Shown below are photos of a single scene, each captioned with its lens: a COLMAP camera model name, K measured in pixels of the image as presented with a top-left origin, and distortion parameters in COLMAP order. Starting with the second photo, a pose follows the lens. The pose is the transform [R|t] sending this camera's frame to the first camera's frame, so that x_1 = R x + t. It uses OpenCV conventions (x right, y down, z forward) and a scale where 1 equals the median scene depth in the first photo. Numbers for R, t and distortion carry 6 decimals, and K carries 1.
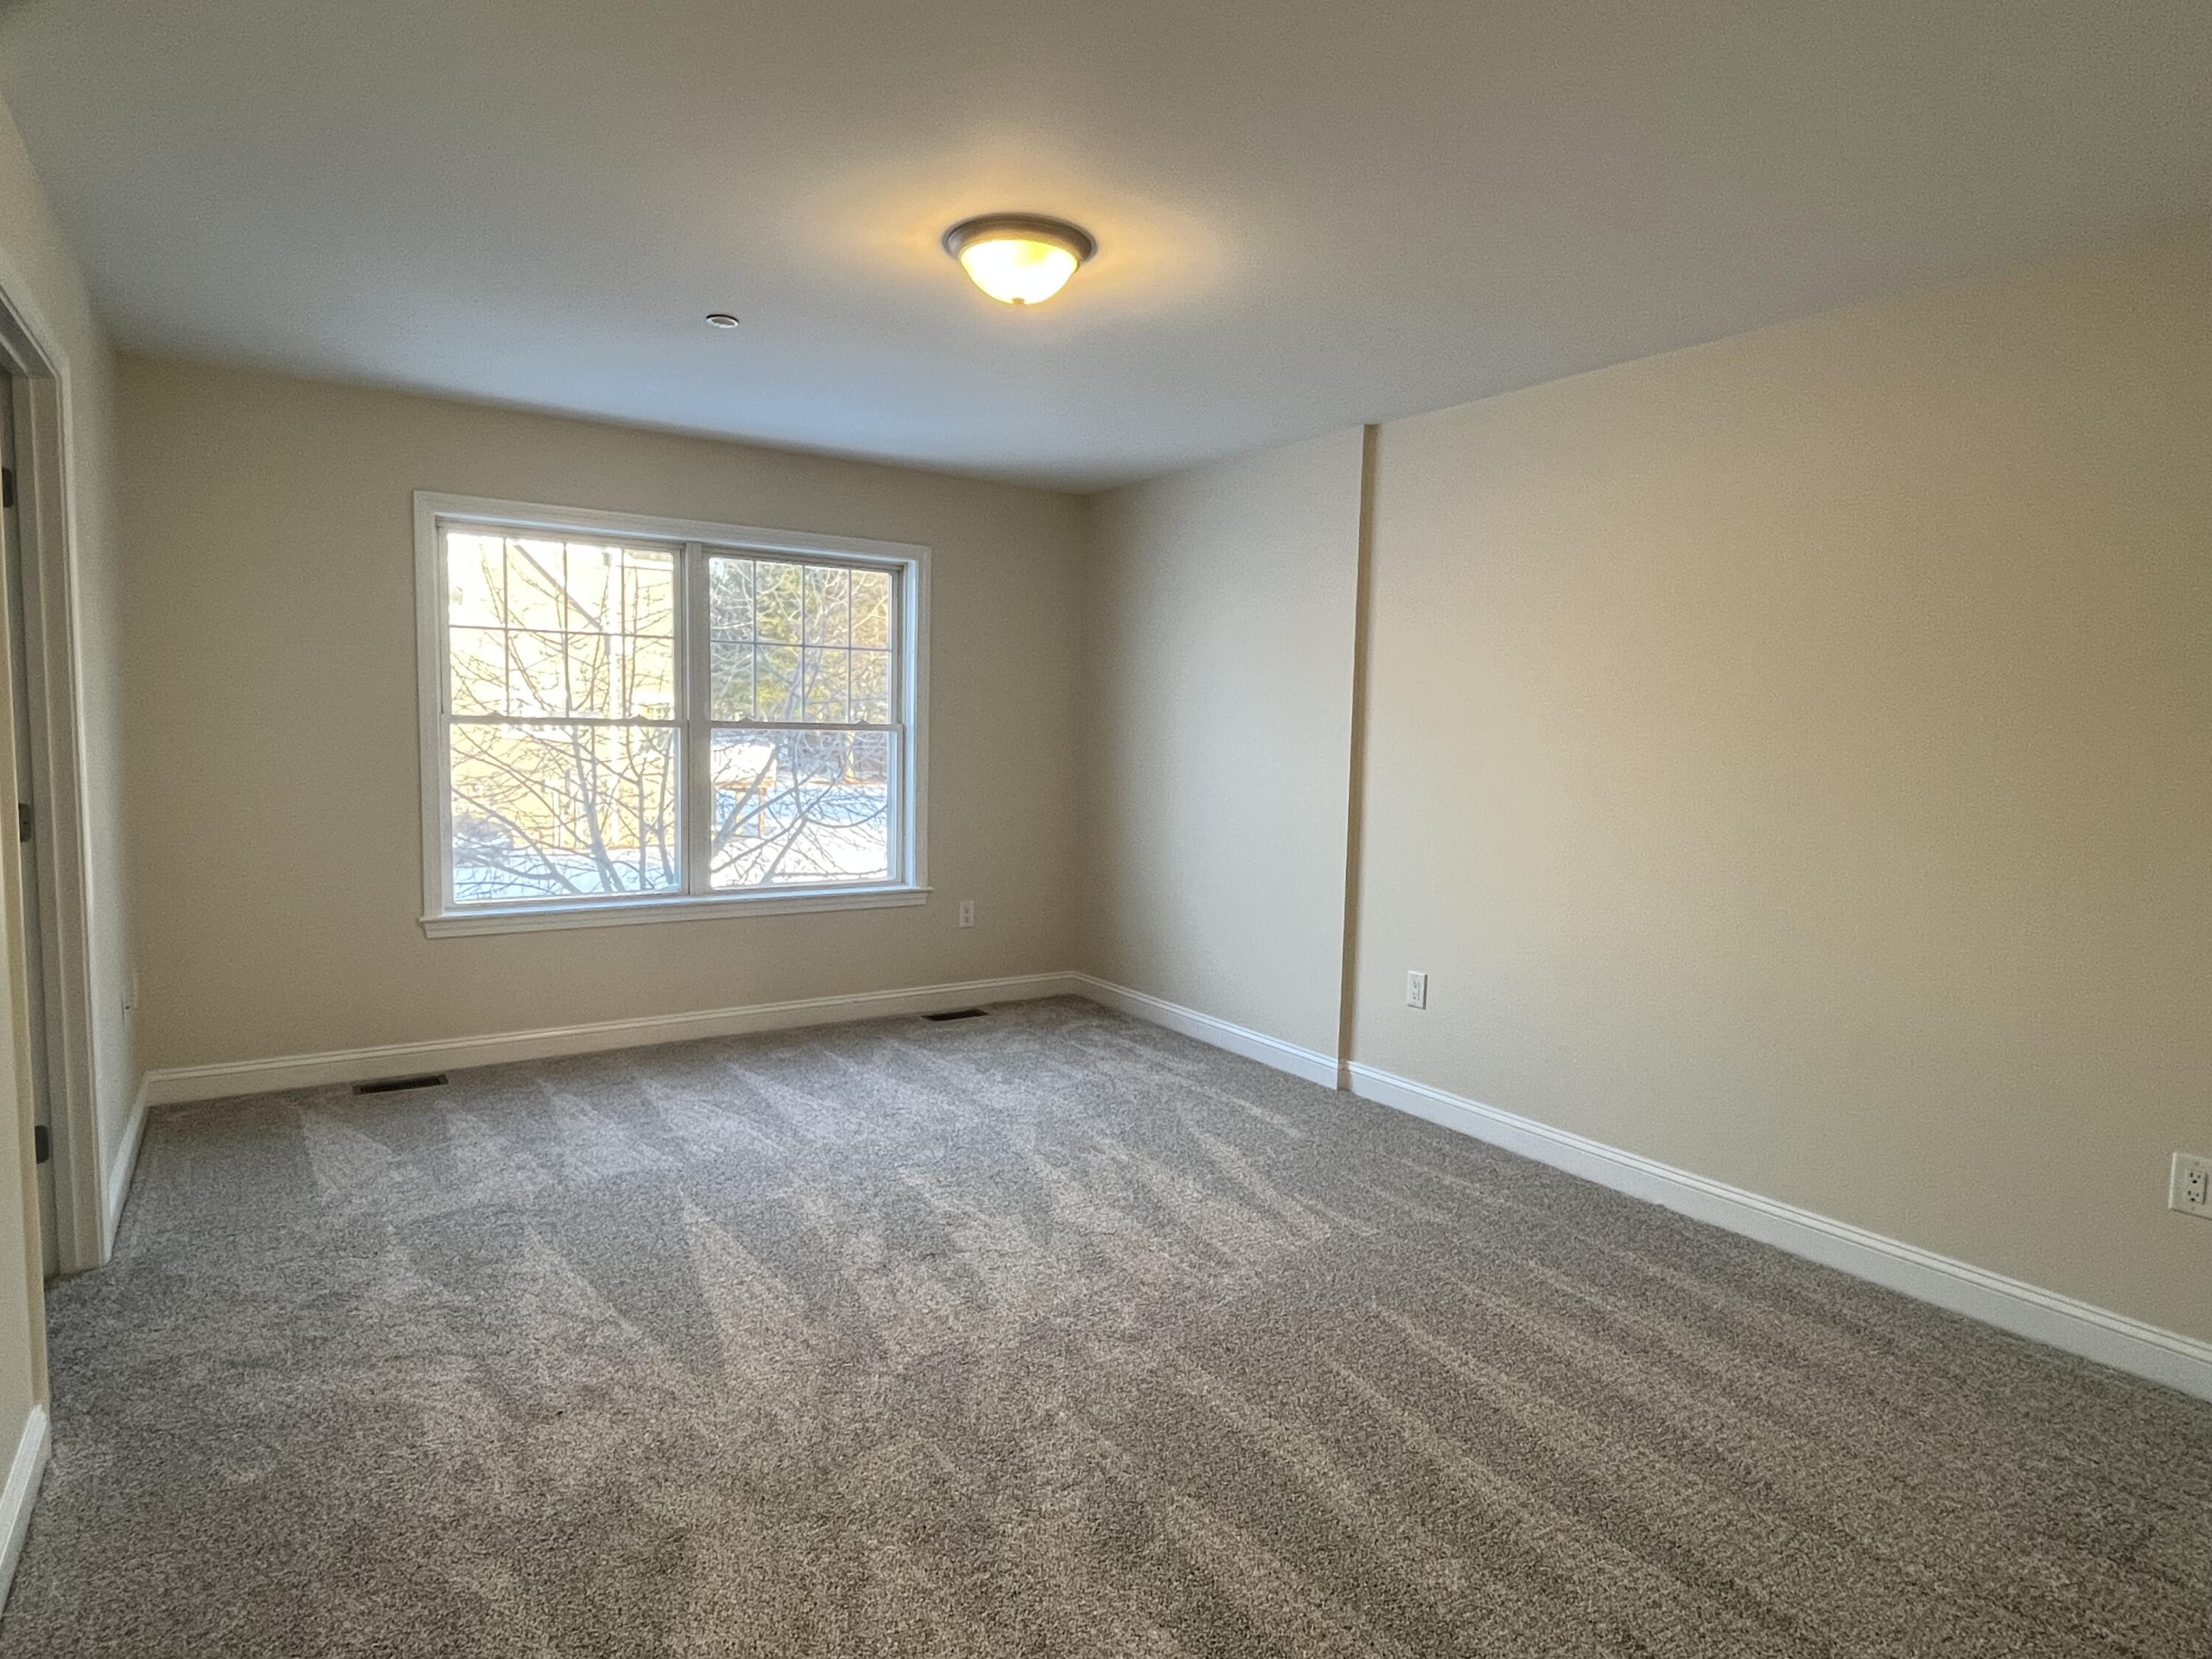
lens RADIAL K [[1244.5, 0, 1090.9], [0, 1244.5, 831.5], [0, 0, 1]] dist [-0.000242, 0.000518]
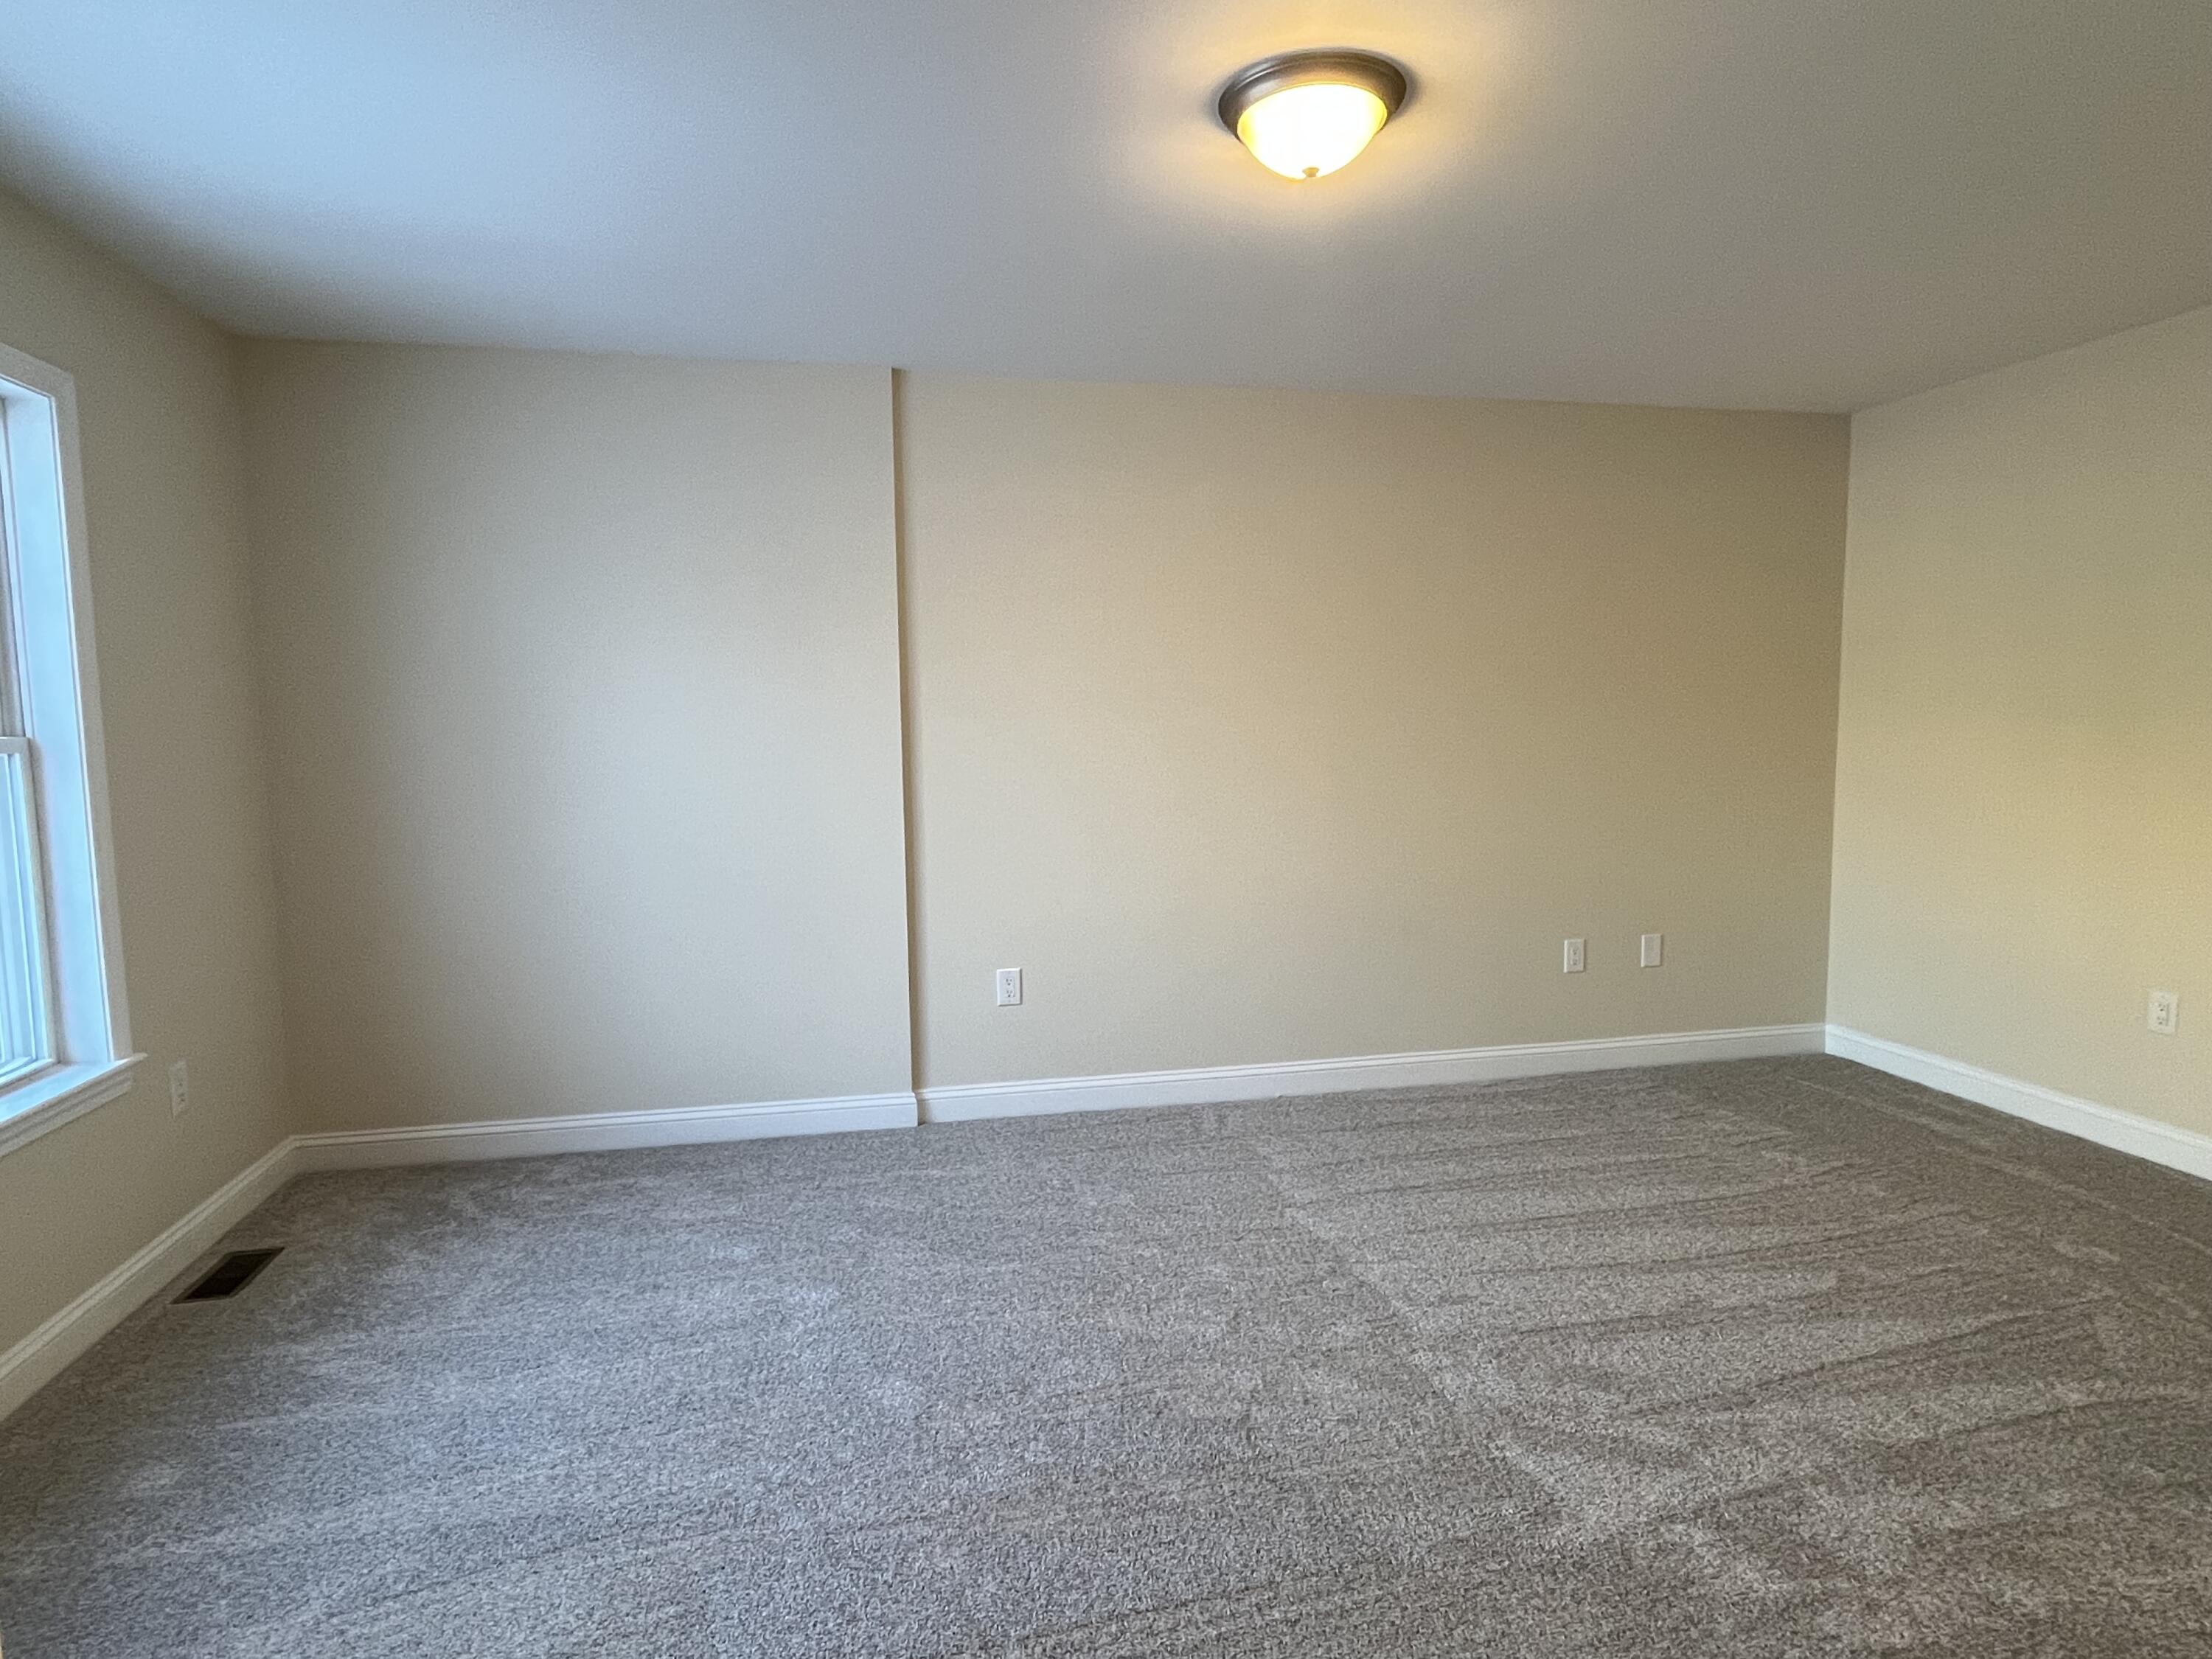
lens RADIAL K [[1244.5, 0, 1090.9], [0, 1244.5, 831.5], [0, 0, 1]] dist [-0.000242, 0.000518]
pose [[0.367538, -0.111925, 0.923249, -0.544325], [0.102917, 0.991529, 0.079233, -0.055660], [-0.924296, 0.065897, 0.375944, 0.541229]]
